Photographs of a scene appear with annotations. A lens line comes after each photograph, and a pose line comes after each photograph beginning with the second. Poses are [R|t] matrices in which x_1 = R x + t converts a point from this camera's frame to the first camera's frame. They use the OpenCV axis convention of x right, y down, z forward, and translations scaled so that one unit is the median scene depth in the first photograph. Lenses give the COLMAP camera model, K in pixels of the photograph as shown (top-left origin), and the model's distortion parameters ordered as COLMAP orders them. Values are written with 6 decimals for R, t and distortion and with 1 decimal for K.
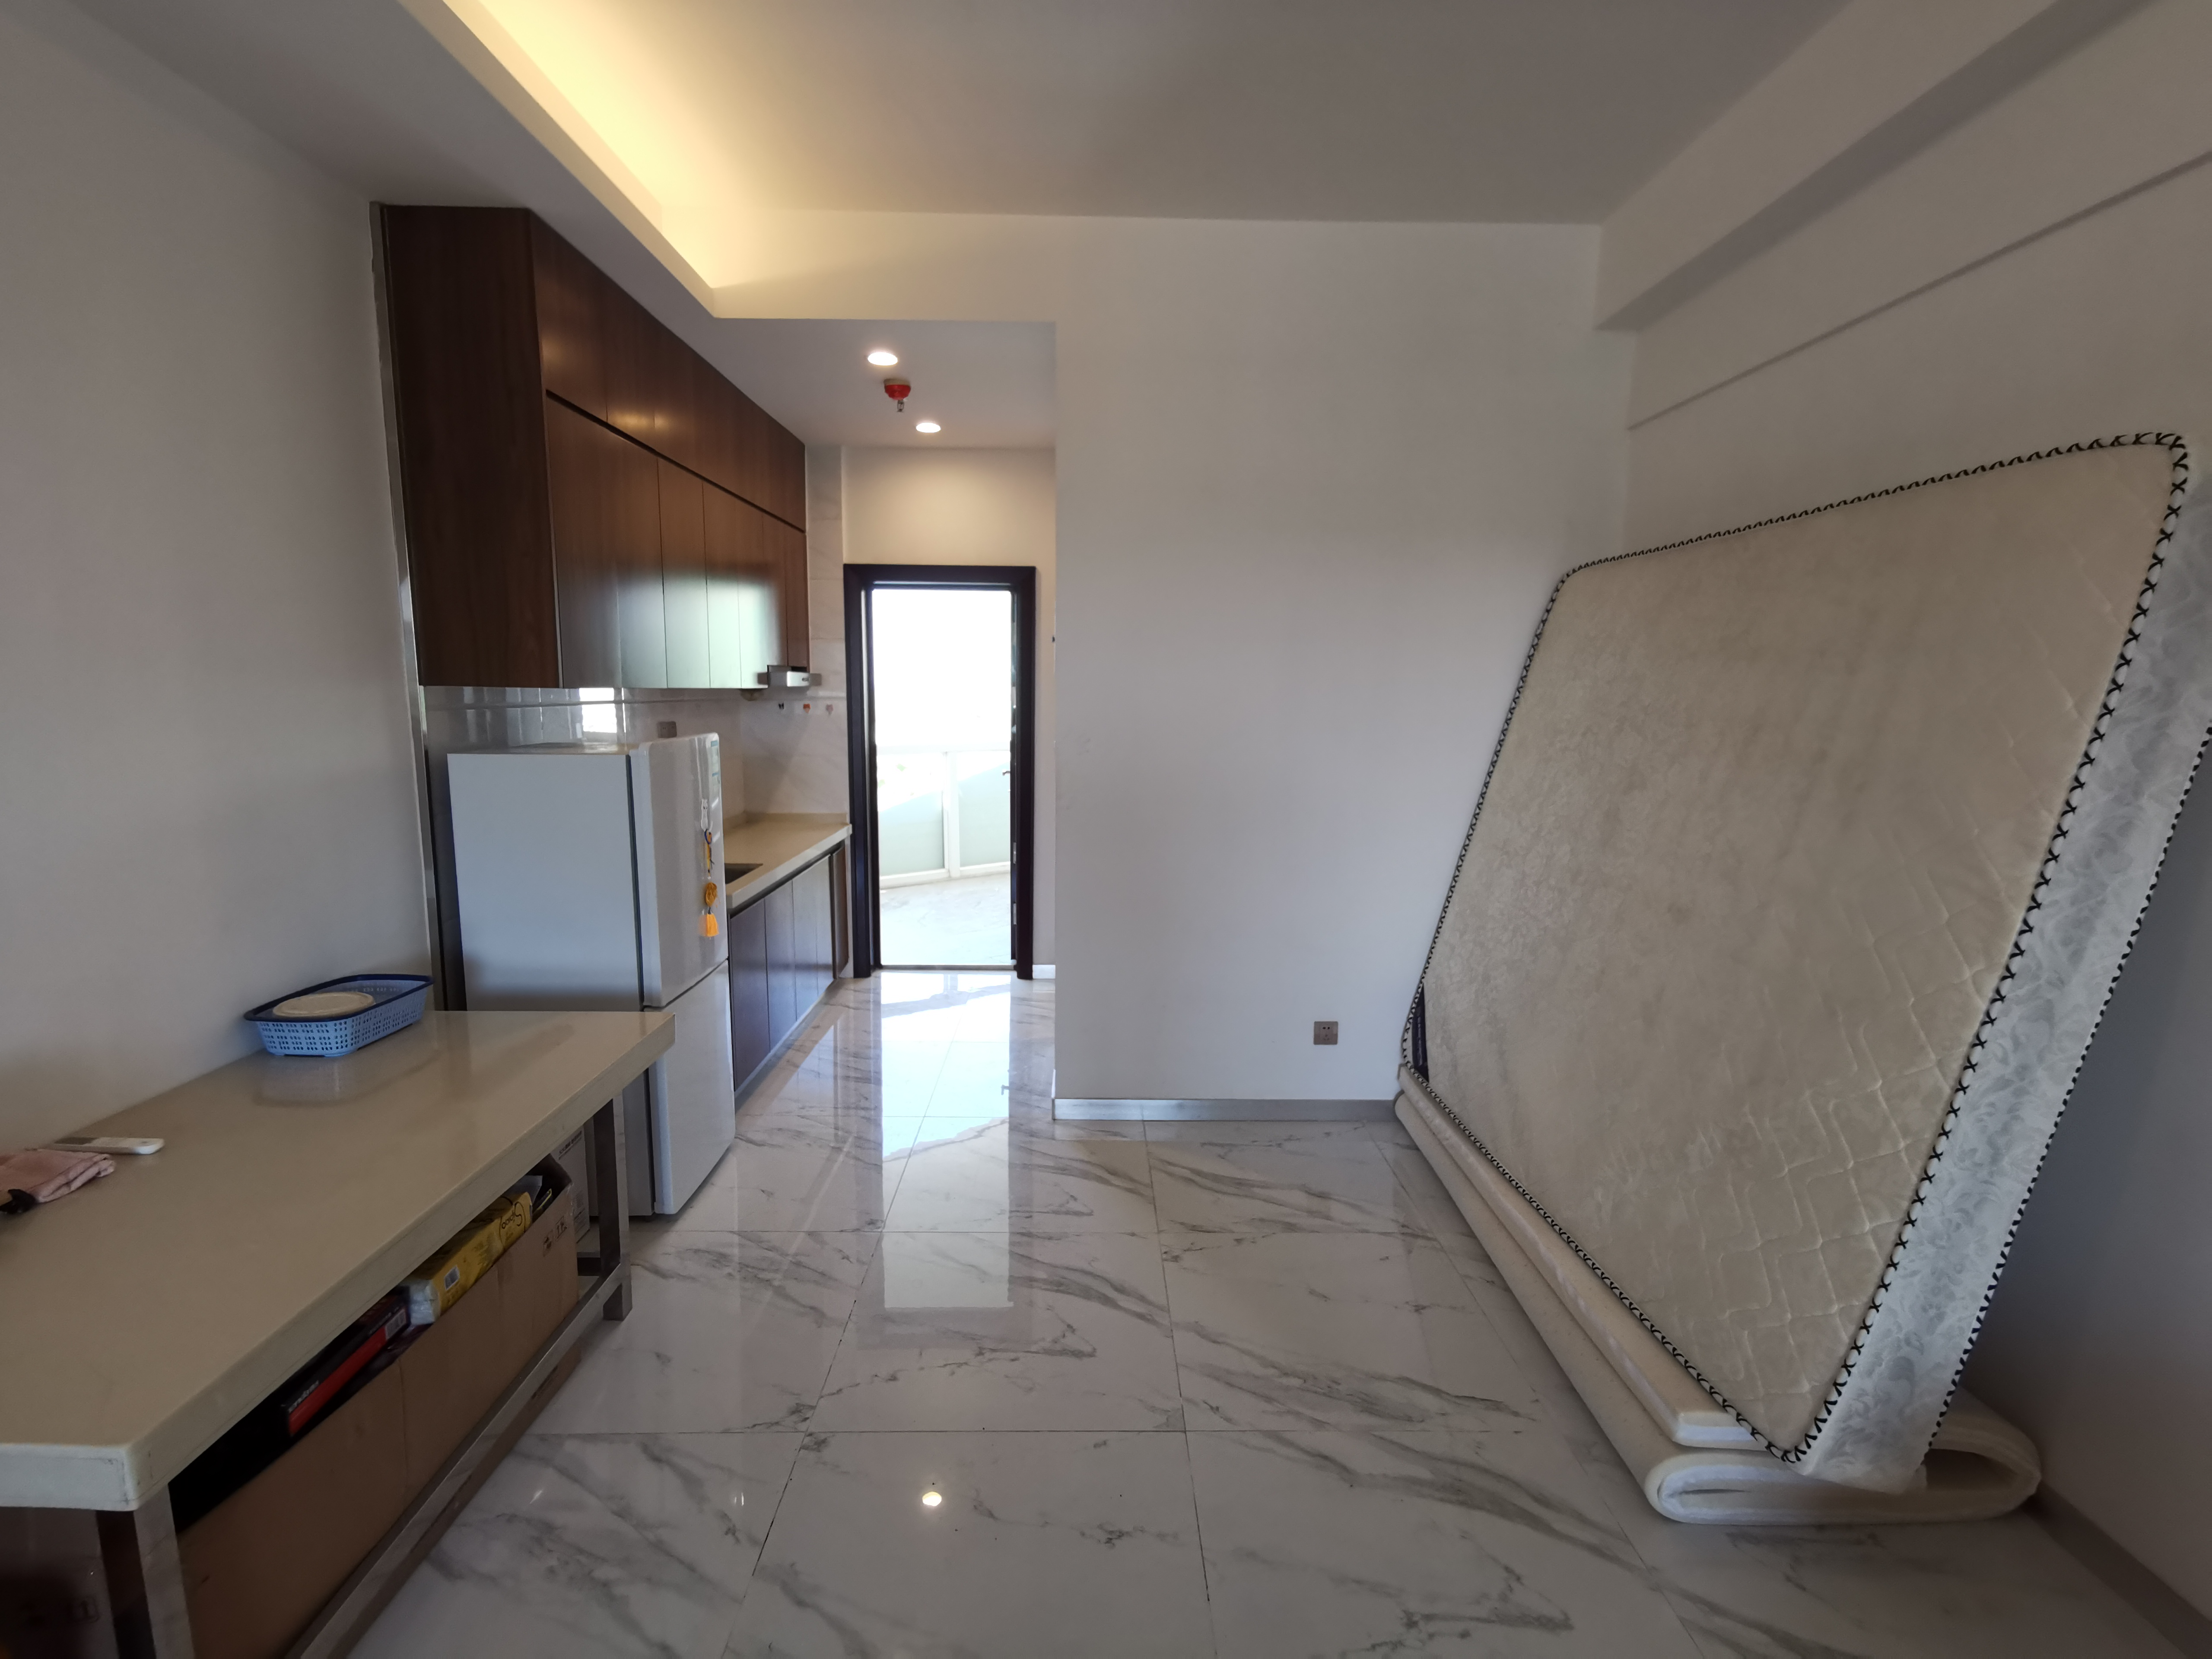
lens RADIAL K [[1015.3, 0, 1106.0], [0, 1015.3, 829.5], [0, 0, 1]] dist [0.003220, 0.000092]
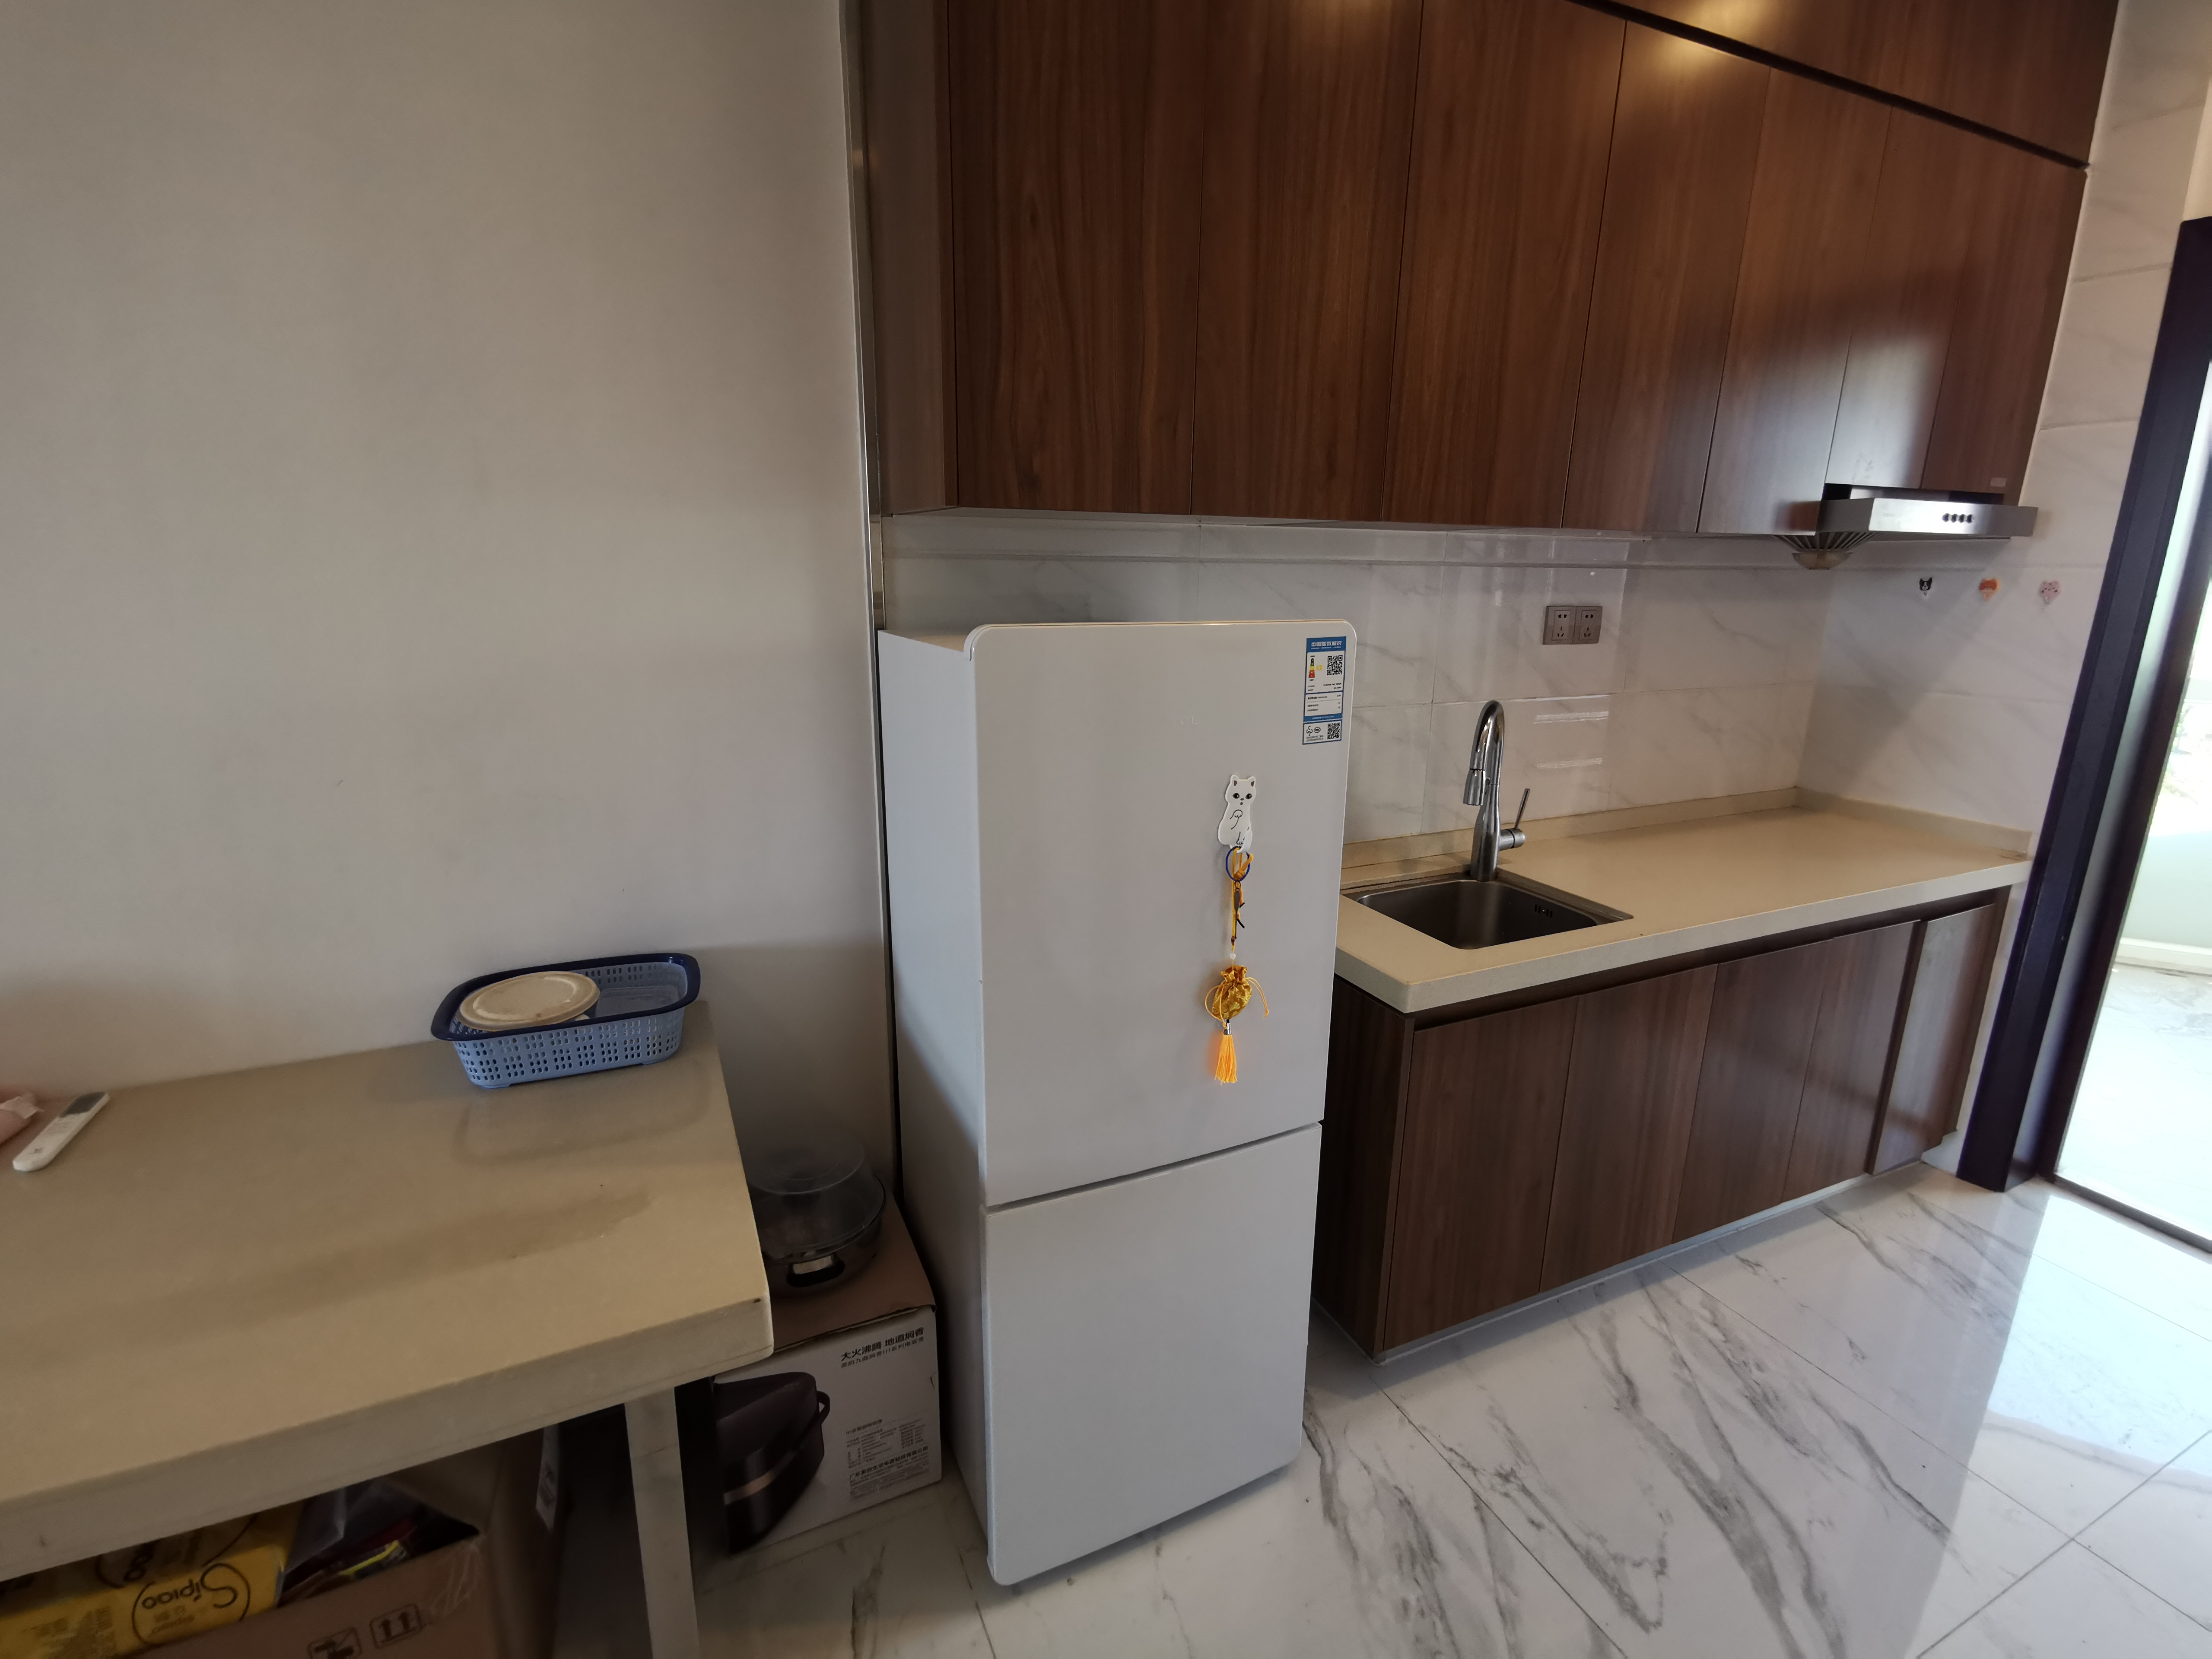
lens RADIAL K [[1015.3, 0, 1106.0], [0, 1015.3, 829.5], [0, 0, 1]] dist [0.003220, 0.000092]
pose [[0.402224, 0.215110, -0.889912, -0.031444], [-0.130257, 0.975564, 0.176940, -0.059182], [0.906228, 0.044748, 0.420415, 0.621003]]
